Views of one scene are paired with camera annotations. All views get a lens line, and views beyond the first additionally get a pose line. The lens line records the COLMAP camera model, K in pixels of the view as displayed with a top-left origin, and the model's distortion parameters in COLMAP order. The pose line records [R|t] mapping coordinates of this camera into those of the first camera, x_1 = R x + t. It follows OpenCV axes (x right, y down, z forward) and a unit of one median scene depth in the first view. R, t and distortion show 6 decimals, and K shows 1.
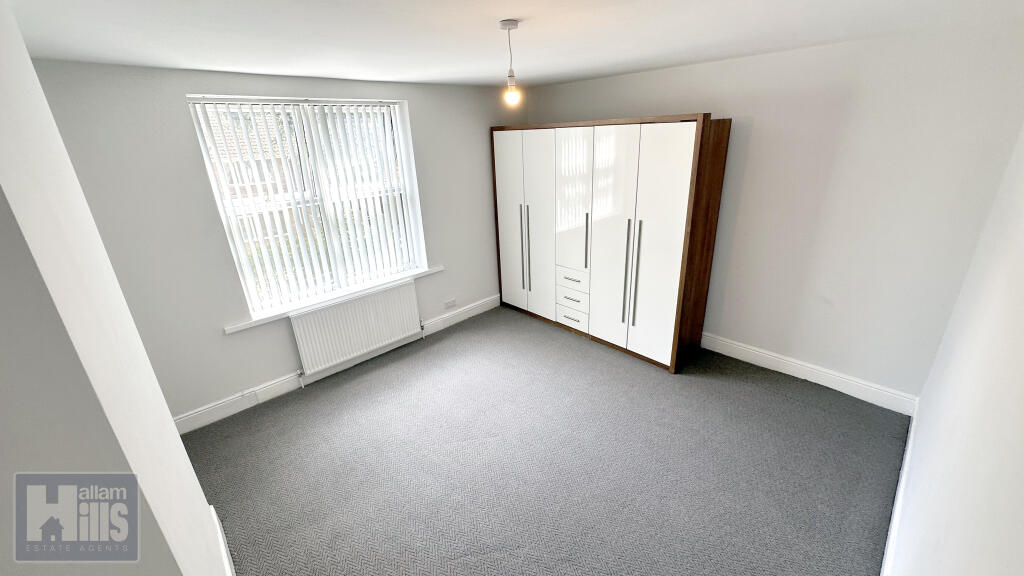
lens RADIAL K [[408.7, 0, 514.6], [0, 408.7, 285.5], [0, 0, 1]] dist [-0.001035, -0.000060]
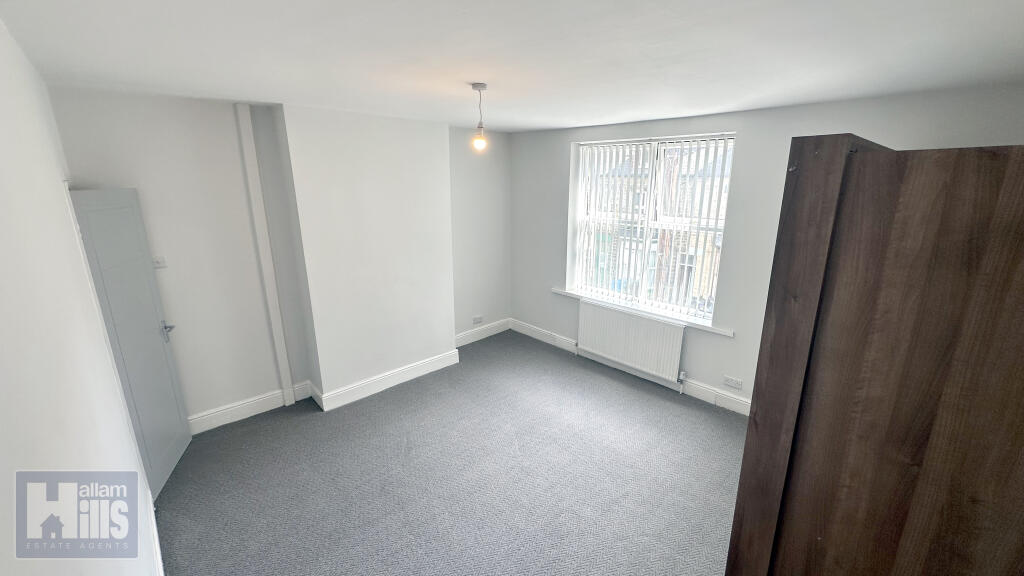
lens RADIAL K [[408.7, 0, 514.6], [0, 408.7, 285.5], [0, 0, 1]] dist [-0.001035, -0.000060]
pose [[0.005614, 0.295603, -0.955294, 0.643542], [-0.344012, 0.897572, 0.275720, -0.234974], [0.938949, 0.327085, 0.106730, 0.569062]]
